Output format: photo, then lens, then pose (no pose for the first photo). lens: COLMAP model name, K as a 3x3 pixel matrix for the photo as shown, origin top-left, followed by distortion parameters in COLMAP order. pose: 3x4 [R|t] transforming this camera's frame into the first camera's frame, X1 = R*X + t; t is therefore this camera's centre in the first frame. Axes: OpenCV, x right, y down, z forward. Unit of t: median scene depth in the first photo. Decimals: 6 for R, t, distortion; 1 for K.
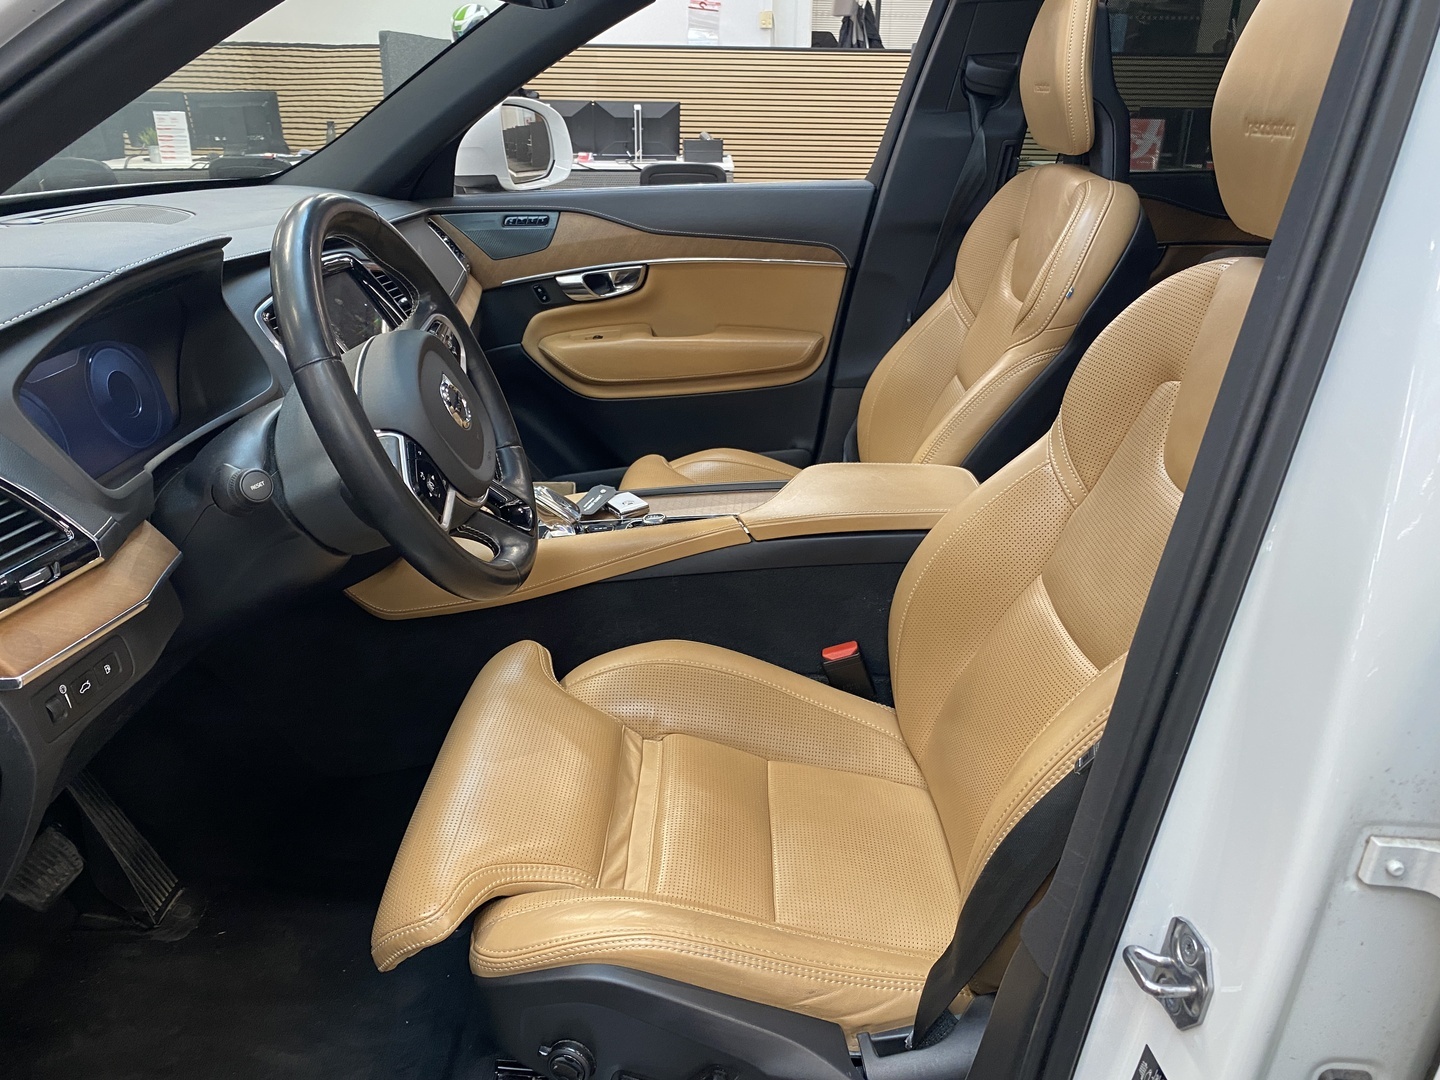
lens RADIAL K [[1090.8, 0, 720.0], [0, 1090.8, 540.0], [0, 0, 1]] dist [-0.000389, 0.000297]
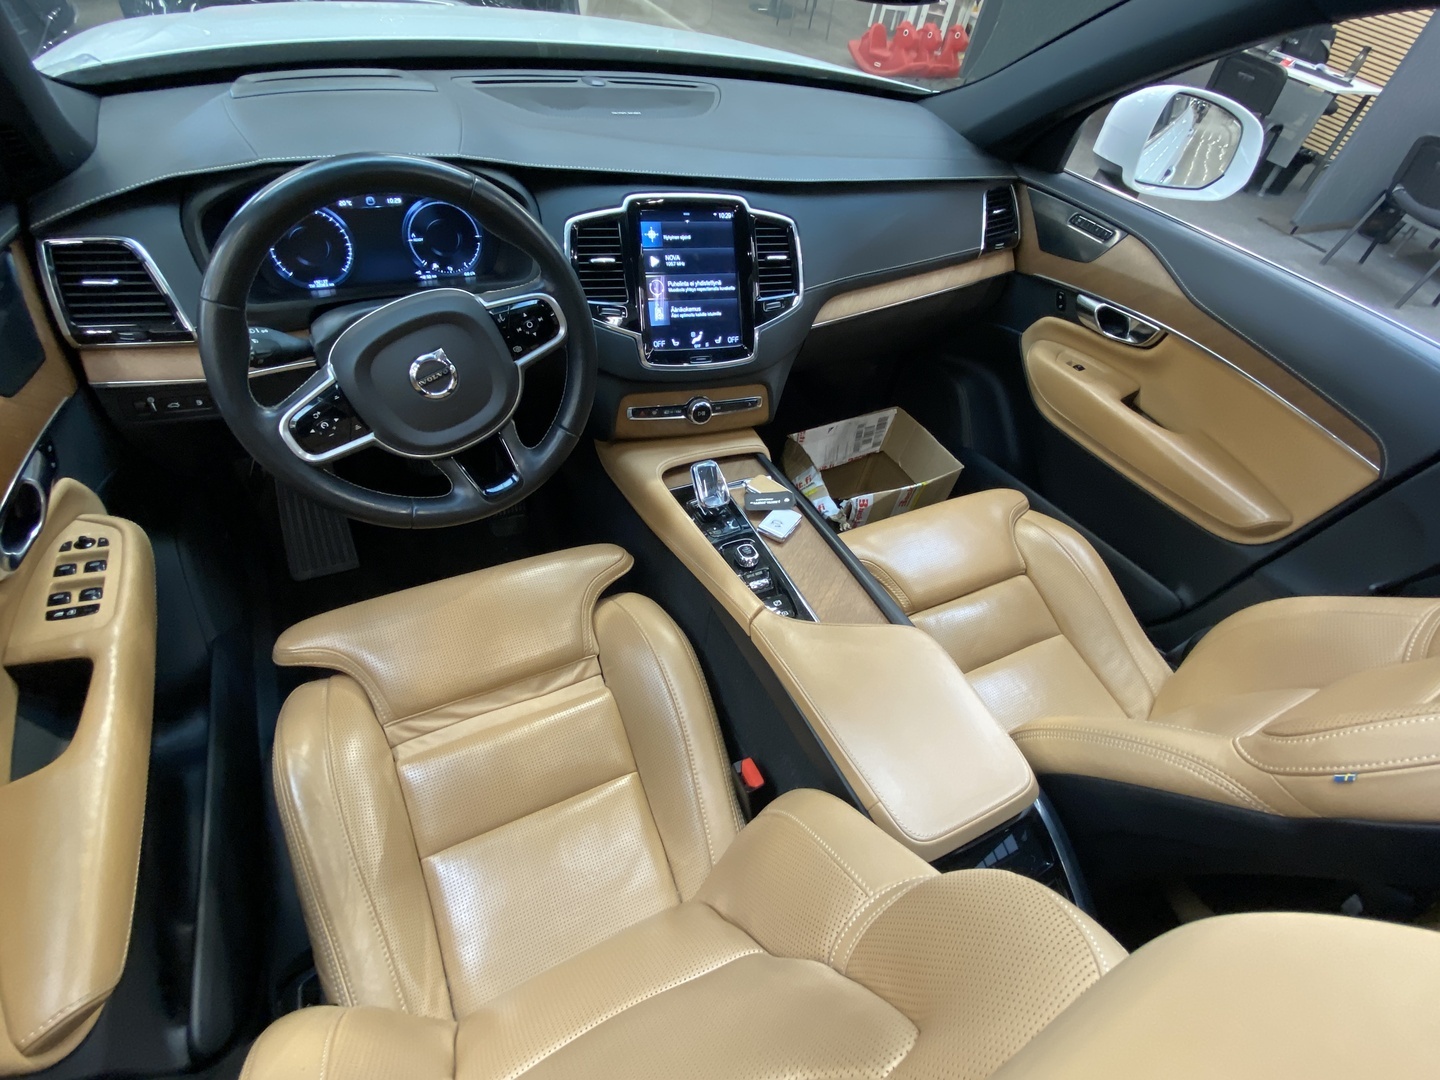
lens RADIAL K [[681.1, 0, 720.0], [0, 681.1, 540.0], [0, 0, 1]] dist [-0.023898, -0.000301]
pose [[0.456336, 0.694831, -0.555849, 0.196943], [-0.466731, 0.718764, 0.515307, -0.245092], [0.757575, 0.024279, 0.652297, 0.363491]]
